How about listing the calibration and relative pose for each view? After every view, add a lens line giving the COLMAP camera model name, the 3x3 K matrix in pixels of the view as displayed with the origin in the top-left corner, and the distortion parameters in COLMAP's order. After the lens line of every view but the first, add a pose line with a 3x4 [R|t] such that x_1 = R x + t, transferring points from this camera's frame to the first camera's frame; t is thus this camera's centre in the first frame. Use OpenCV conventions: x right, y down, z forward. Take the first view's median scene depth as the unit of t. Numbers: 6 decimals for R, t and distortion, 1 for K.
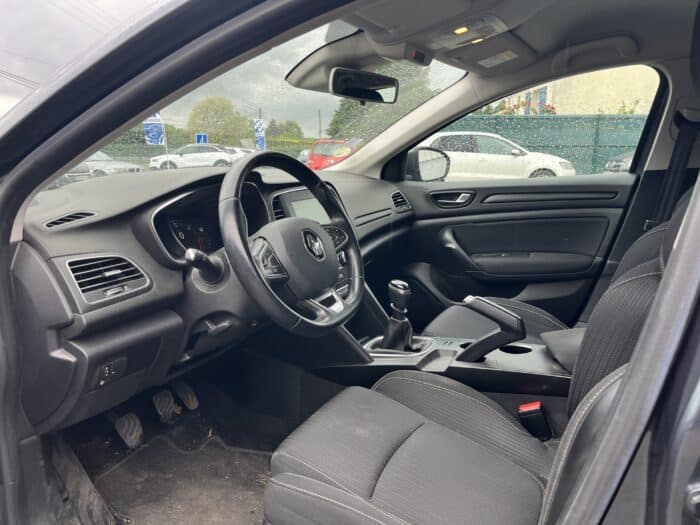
lens RADIAL K [[530.9, 0, 346.4], [0, 530.9, 263.6], [0, 0, 1]] dist [0.067664, -0.094111]
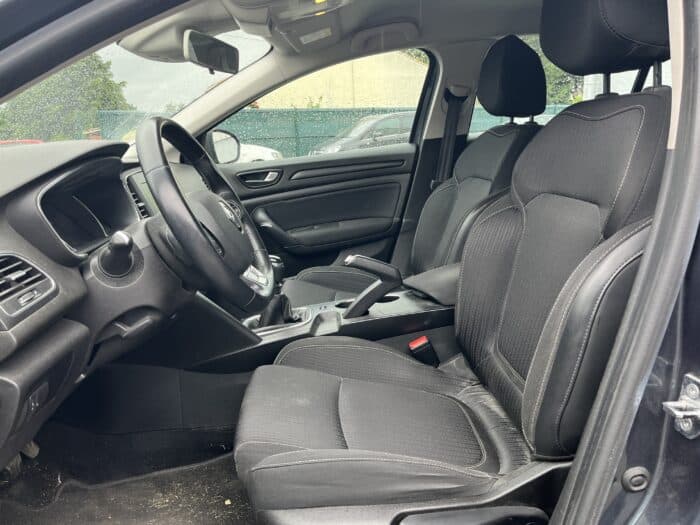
lens RADIAL K [[530.9, 0, 348.6], [0, 530.9, 261.0], [0, 0, 1]] dist [0.067664, -0.094111]
pose [[0.859311, -0.151018, 0.488649, -0.254777], [0.149841, 0.987827, 0.041787, 0.022870], [-0.489012, 0.037311, 0.871479, 0.069014]]
